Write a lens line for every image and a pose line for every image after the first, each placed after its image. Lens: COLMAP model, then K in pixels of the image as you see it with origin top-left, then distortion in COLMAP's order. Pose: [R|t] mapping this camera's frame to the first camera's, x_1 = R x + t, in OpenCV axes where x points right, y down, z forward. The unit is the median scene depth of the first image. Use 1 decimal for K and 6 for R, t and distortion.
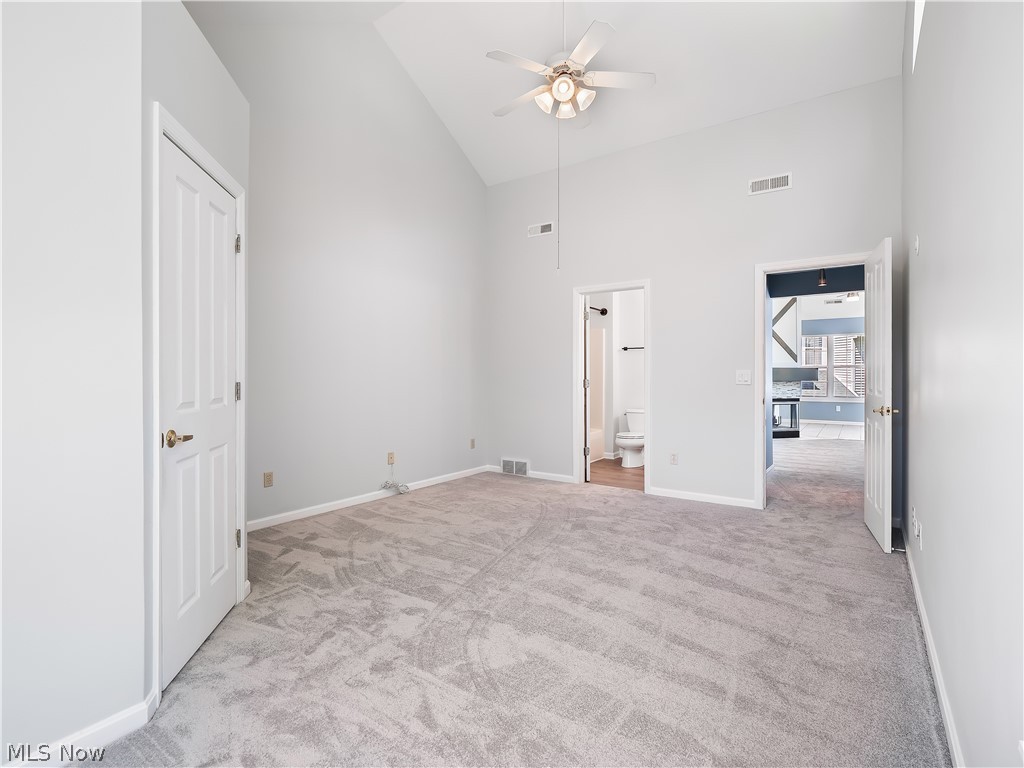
lens RADIAL K [[503.6, 0, 512.0], [0, 503.6, 381.6], [0, 0, 1]] dist [-0.000701, -0.000096]
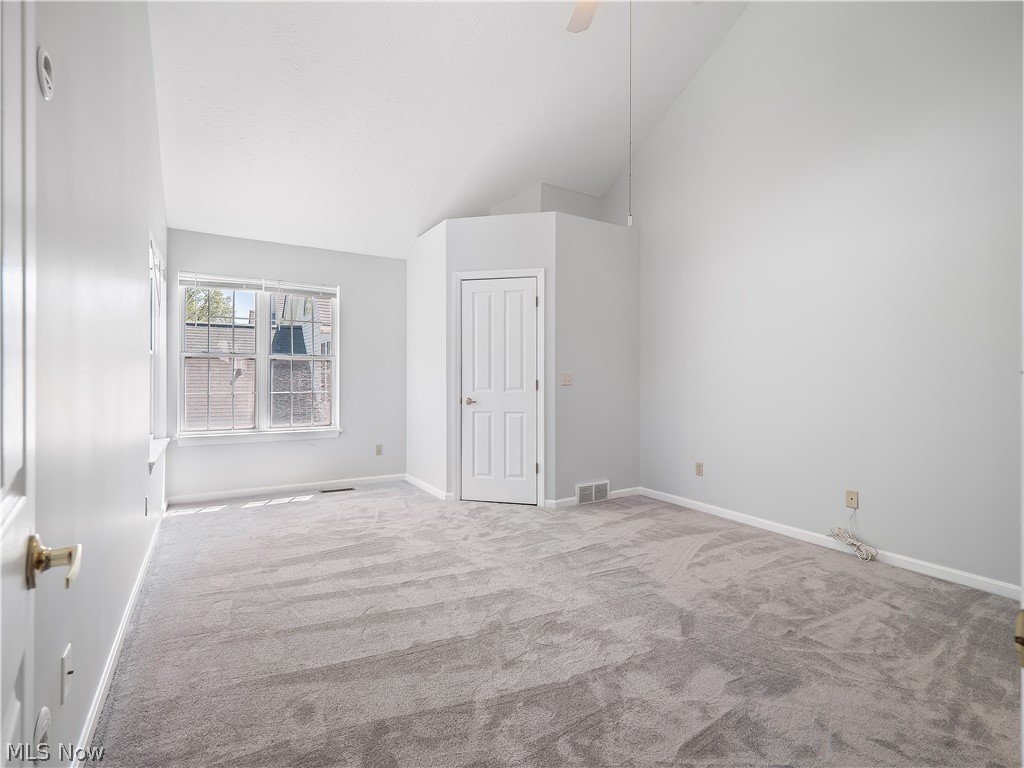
lens RADIAL K [[503.6, 0, 515.2], [0, 503.6, 379.1], [0, 0, 1]] dist [-0.000701, -0.000096]
pose [[-0.411738, -0.000511, -0.911302, 0.734829], [-0.022557, 0.999699, 0.009630, -0.008073], [0.911023, 0.024521, -0.411625, 1.114482]]
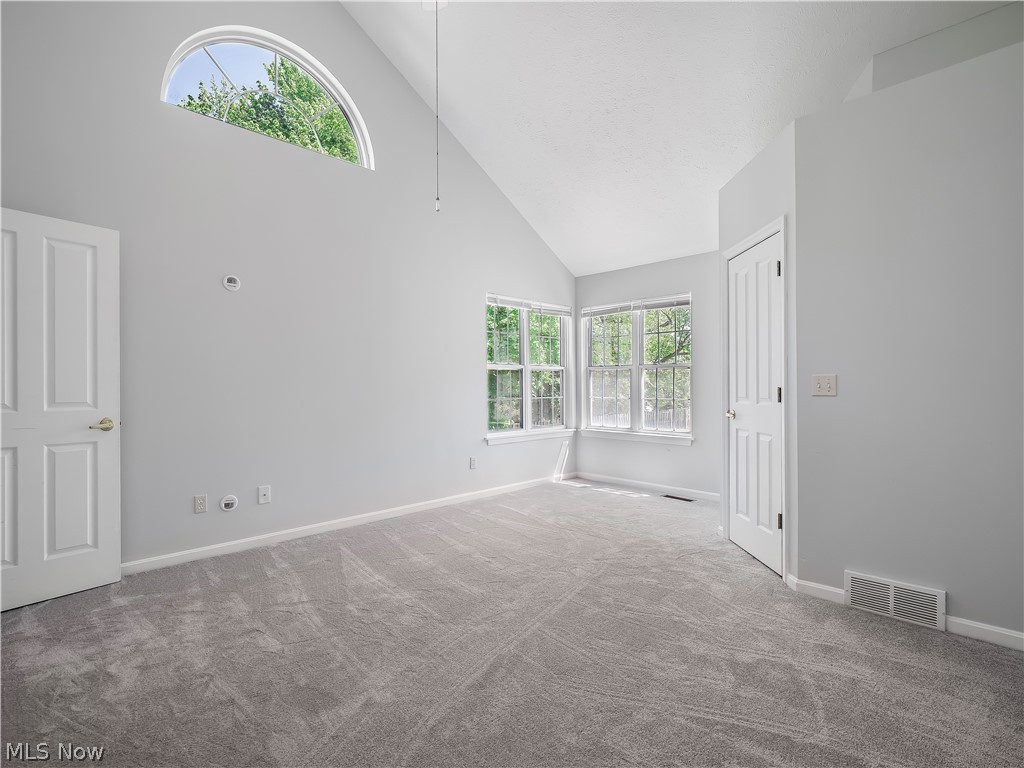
lens RADIAL K [[503.6, 0, 512.9], [0, 503.6, 382.1], [0, 0, 1]] dist [-0.000701, -0.000096]
pose [[-0.981113, -0.002208, 0.193422, -0.116628], [0.000137, 0.999927, 0.012112, -0.012740], [-0.193435, 0.011910, -0.981041, 1.524767]]
